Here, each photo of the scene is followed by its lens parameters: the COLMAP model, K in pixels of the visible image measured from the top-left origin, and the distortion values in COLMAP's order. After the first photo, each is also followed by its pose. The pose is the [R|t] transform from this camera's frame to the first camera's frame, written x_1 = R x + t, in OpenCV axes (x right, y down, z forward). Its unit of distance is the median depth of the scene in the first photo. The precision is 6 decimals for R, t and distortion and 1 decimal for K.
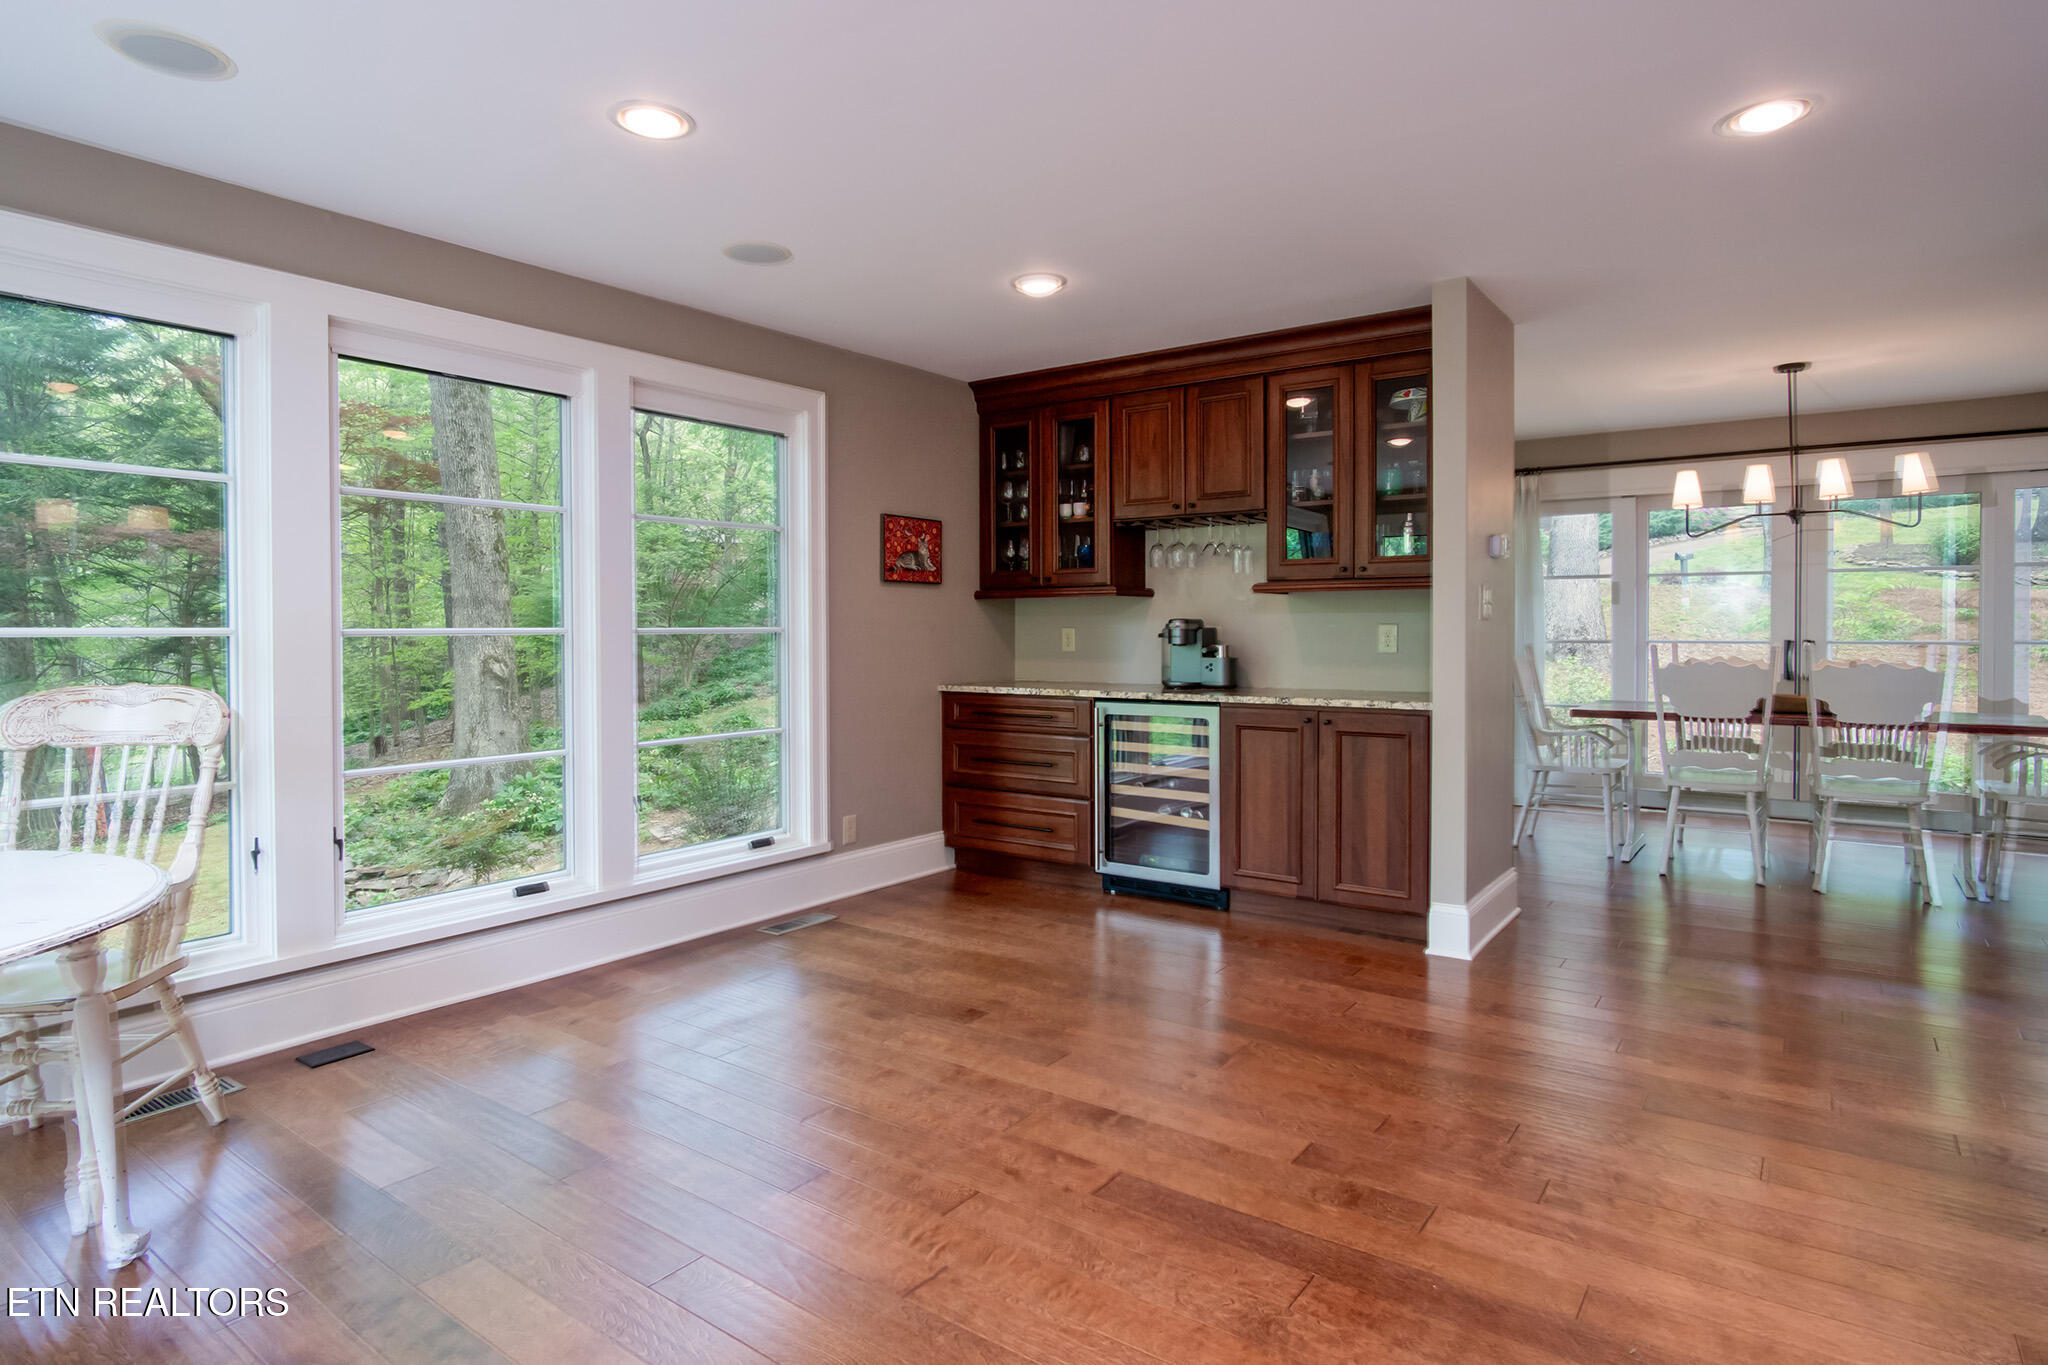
lens RADIAL K [[1087.6, 0, 1017.7], [0, 1087.6, 650.9], [0, 0, 1]] dist [0.007323, 0.000831]
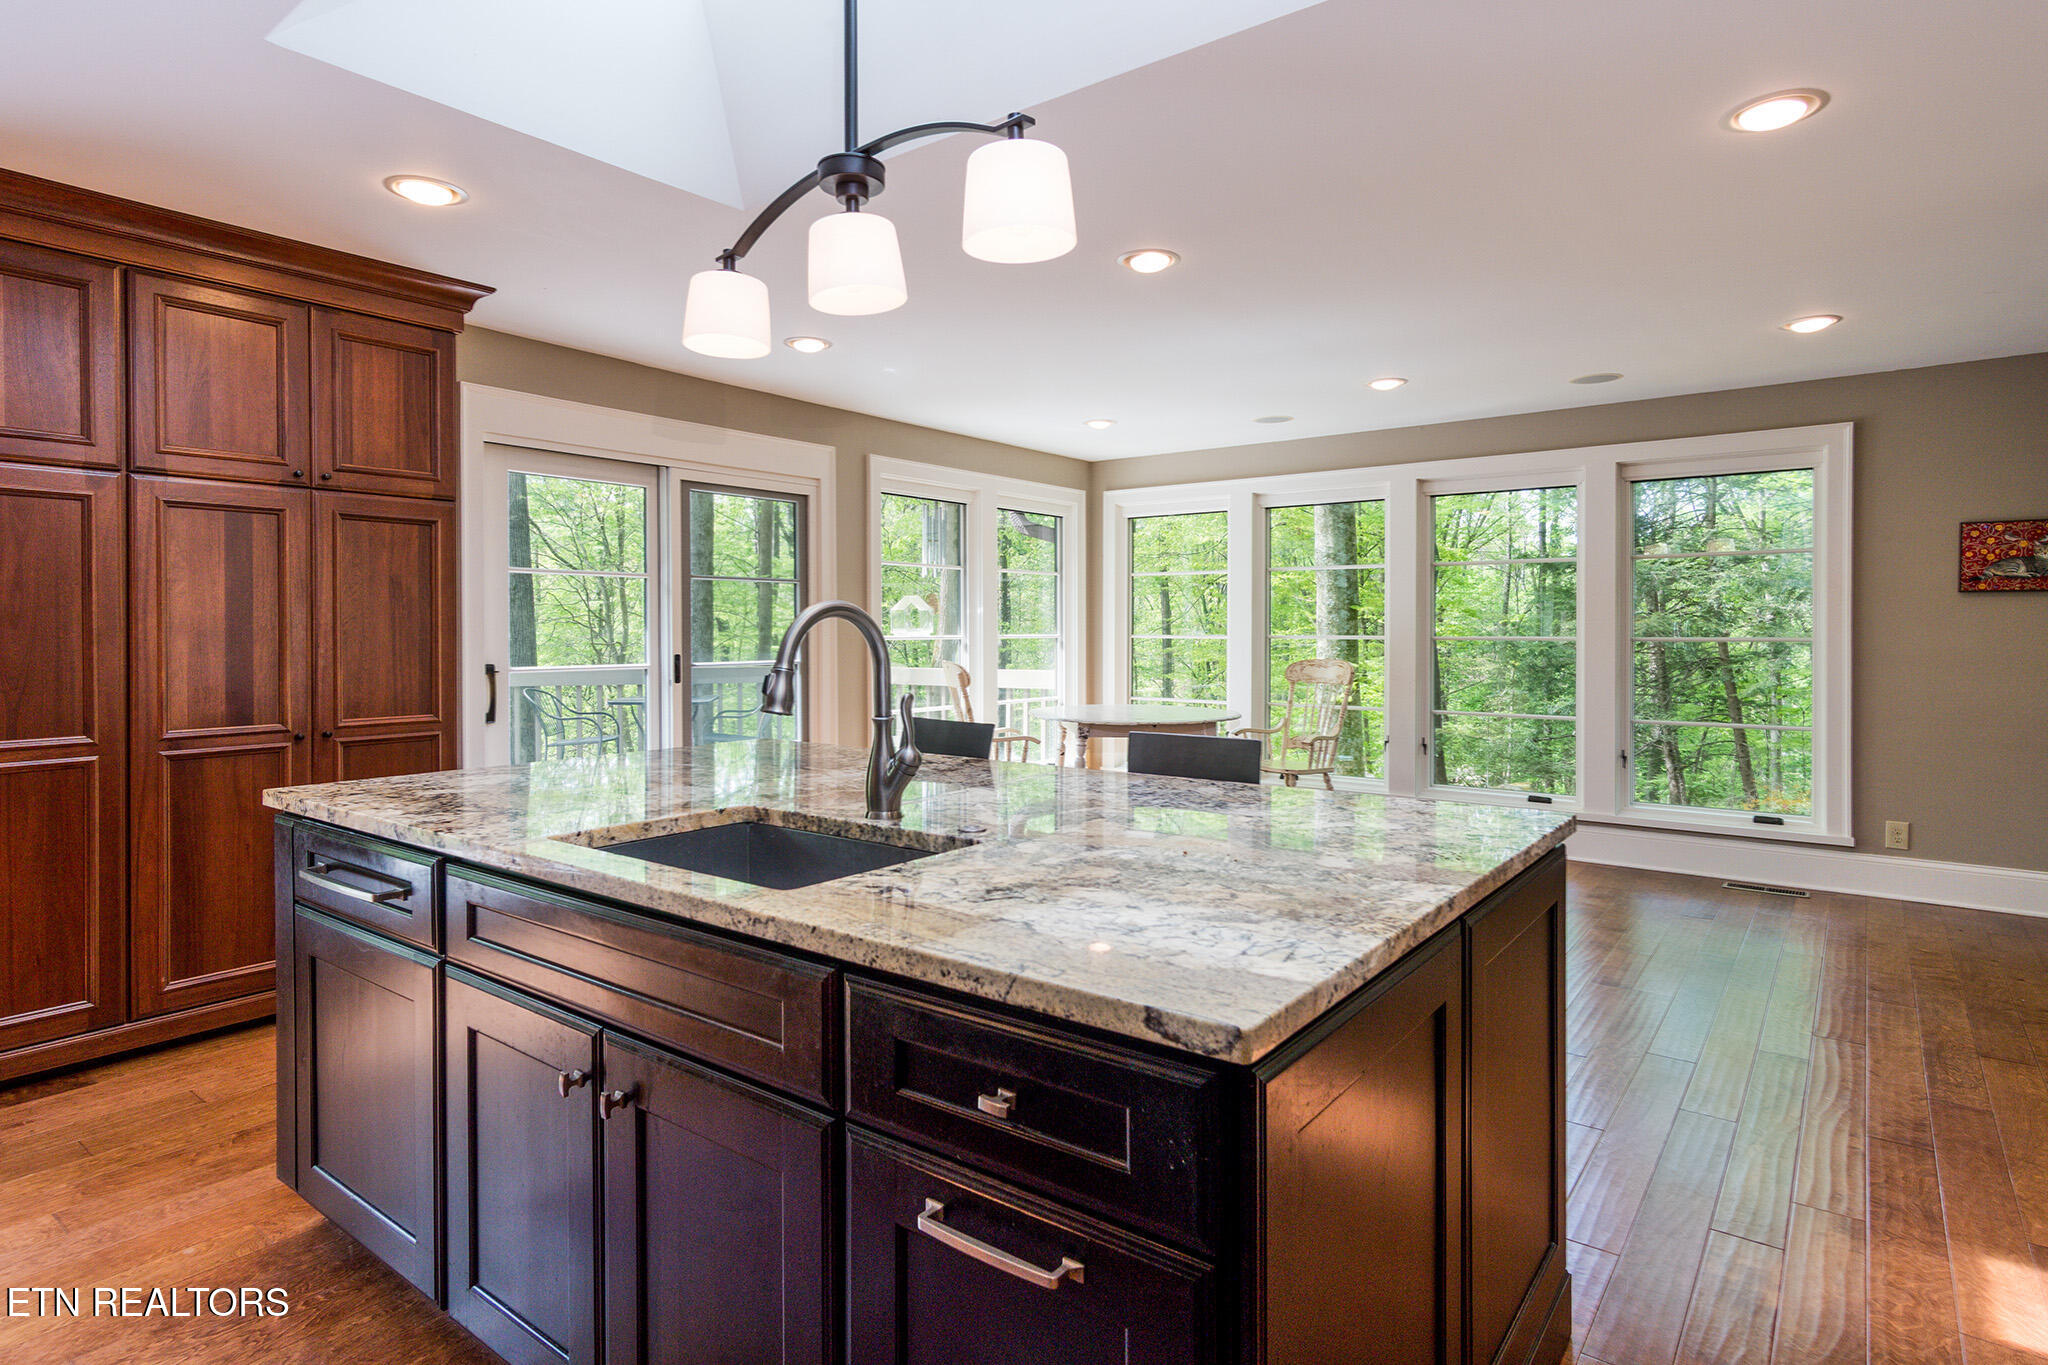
lens RADIAL K [[1087.6, 0, 977.1], [0, 1087.6, 647.5], [0, 0, 1]] dist [0.007323, 0.000831]
pose [[-0.062459, 0.019218, -0.997863, 0.907741], [-0.014273, 0.999695, 0.020146, -0.022626], [0.997945, 0.015501, -0.062165, 0.197753]]
